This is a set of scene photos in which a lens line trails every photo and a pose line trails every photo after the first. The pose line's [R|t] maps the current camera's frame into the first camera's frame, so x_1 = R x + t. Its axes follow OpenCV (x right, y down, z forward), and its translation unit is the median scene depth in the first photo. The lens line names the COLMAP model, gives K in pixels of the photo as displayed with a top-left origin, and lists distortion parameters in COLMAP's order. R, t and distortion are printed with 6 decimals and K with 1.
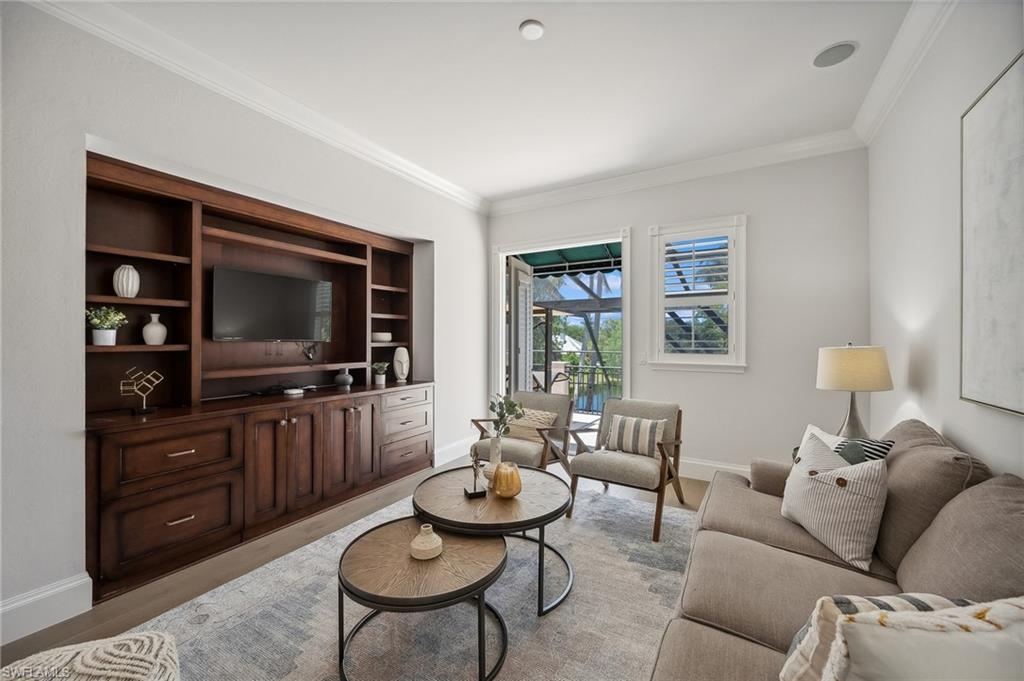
lens RADIAL K [[407.3, 0, 505.8], [0, 407.3, 339.0], [0, 0, 1]] dist [-0.002689, 0.000218]
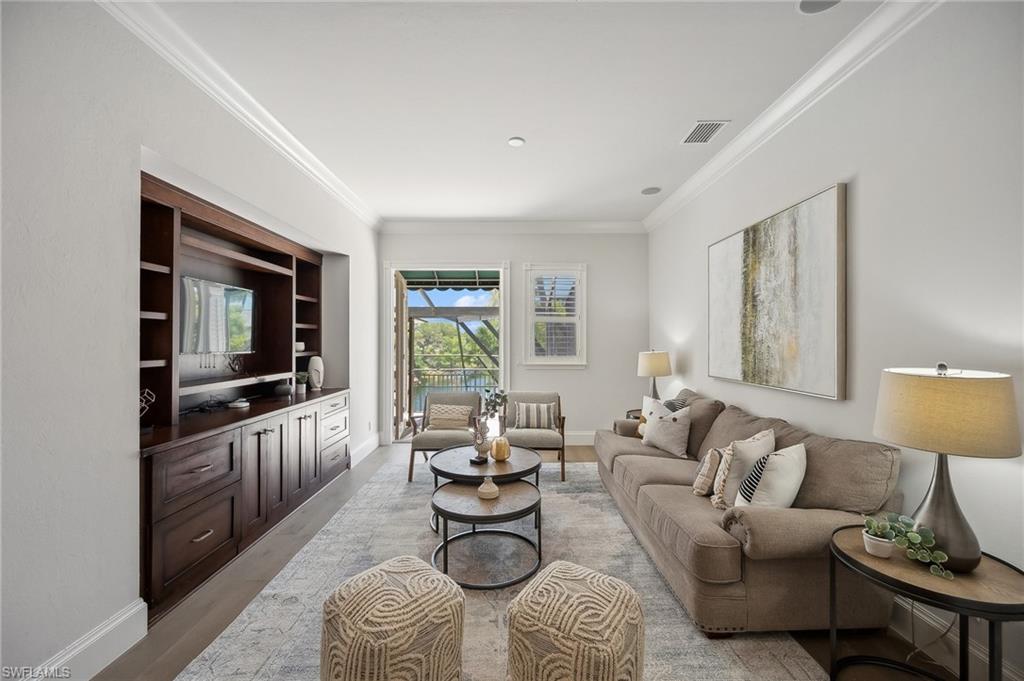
lens RADIAL K [[407.3, 0, 516.8], [0, 407.3, 340.8], [0, 0, 1]] dist [-0.002689, 0.000218]
pose [[0.857908, -0.000230, 0.513803, -0.408001], [0.001546, 0.999997, -0.002133, -0.018601], [-0.513801, 0.002624, 0.857906, -0.157494]]
